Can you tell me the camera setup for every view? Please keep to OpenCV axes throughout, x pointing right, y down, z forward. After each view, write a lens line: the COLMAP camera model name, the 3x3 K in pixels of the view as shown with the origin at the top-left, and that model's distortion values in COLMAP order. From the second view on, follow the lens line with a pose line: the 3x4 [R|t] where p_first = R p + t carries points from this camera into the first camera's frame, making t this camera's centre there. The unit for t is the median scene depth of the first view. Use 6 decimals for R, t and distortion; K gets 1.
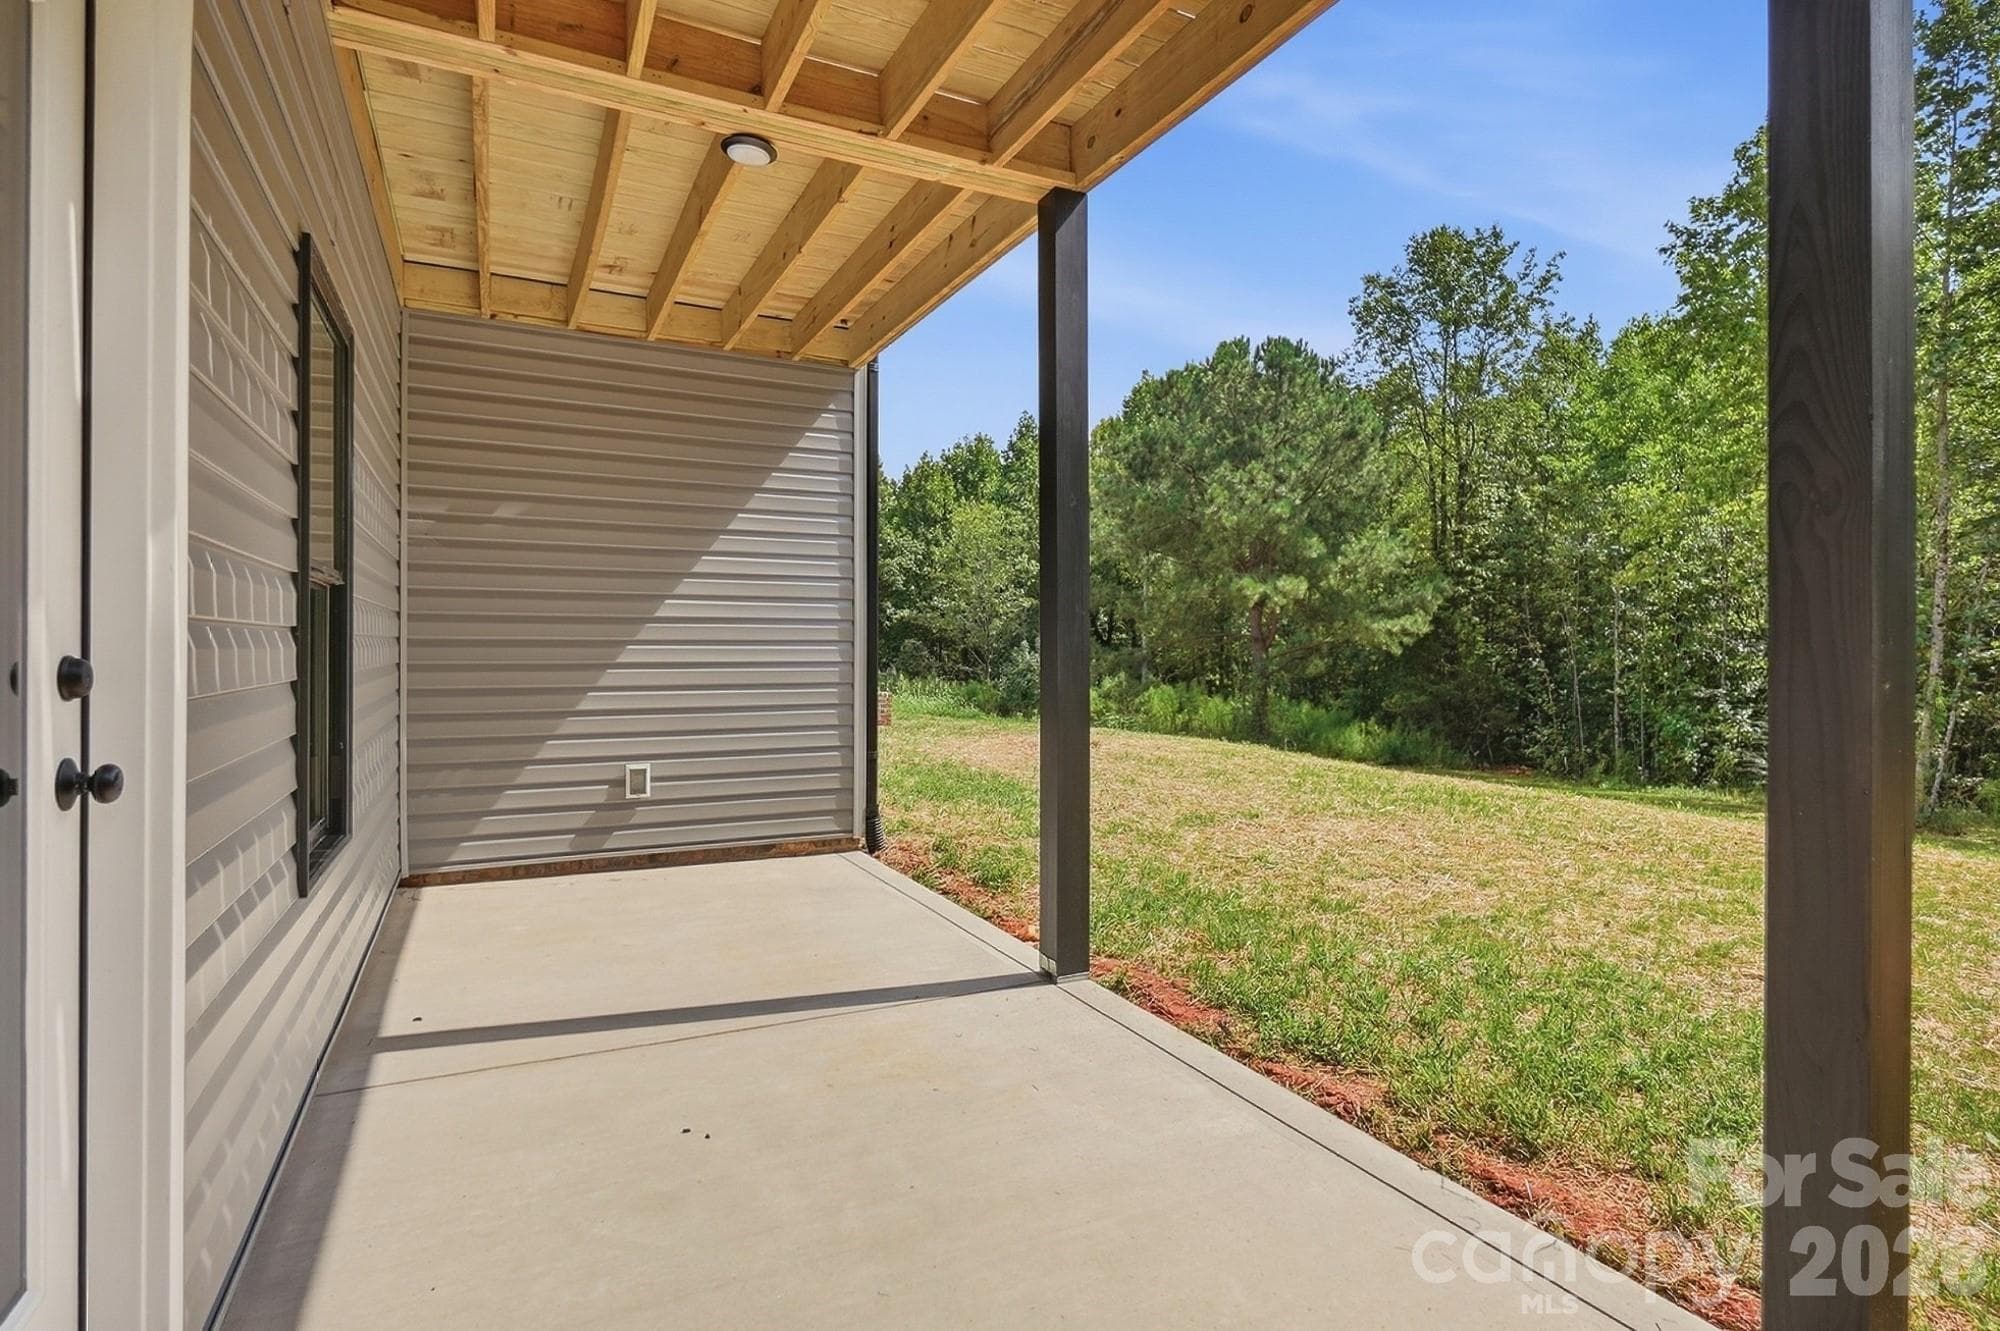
lens RADIAL K [[990.9, 0, 994.3], [0, 990.9, 653.7], [0, 0, 1]] dist [-0.020163, -0.000228]
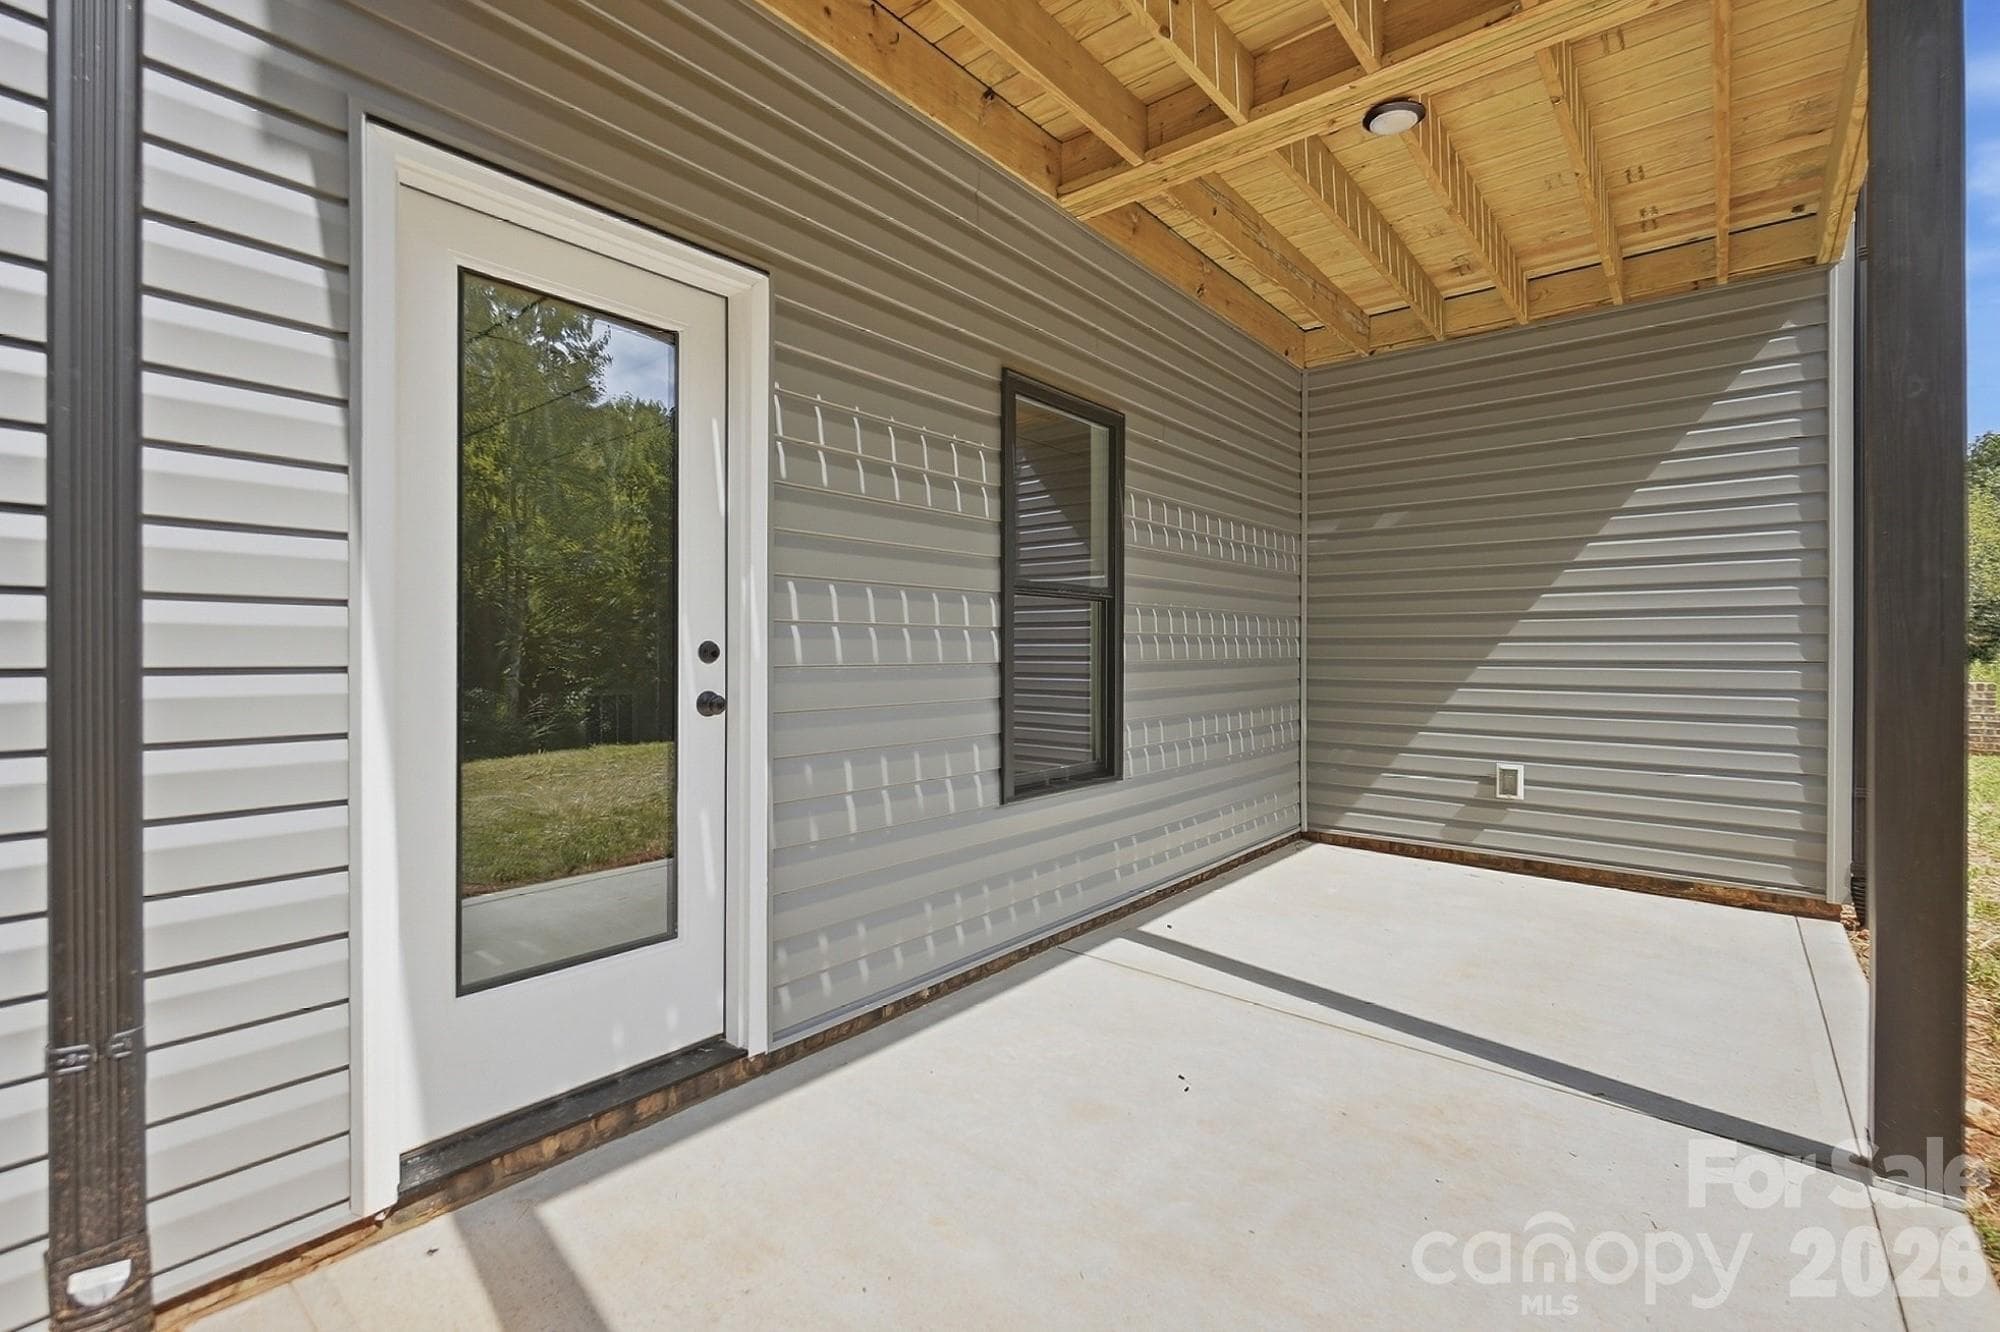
lens RADIAL K [[869.6, 0, 987.6], [0, 869.6, 654.0], [0, 0, 1]] dist [-0.003296, -0.000321]
pose [[0.392161, 0.003668, -0.919889, 0.237693], [-0.006653, 0.999977, 0.001151, 0.005910], [0.919872, 0.005668, 0.392177, 0.199837]]
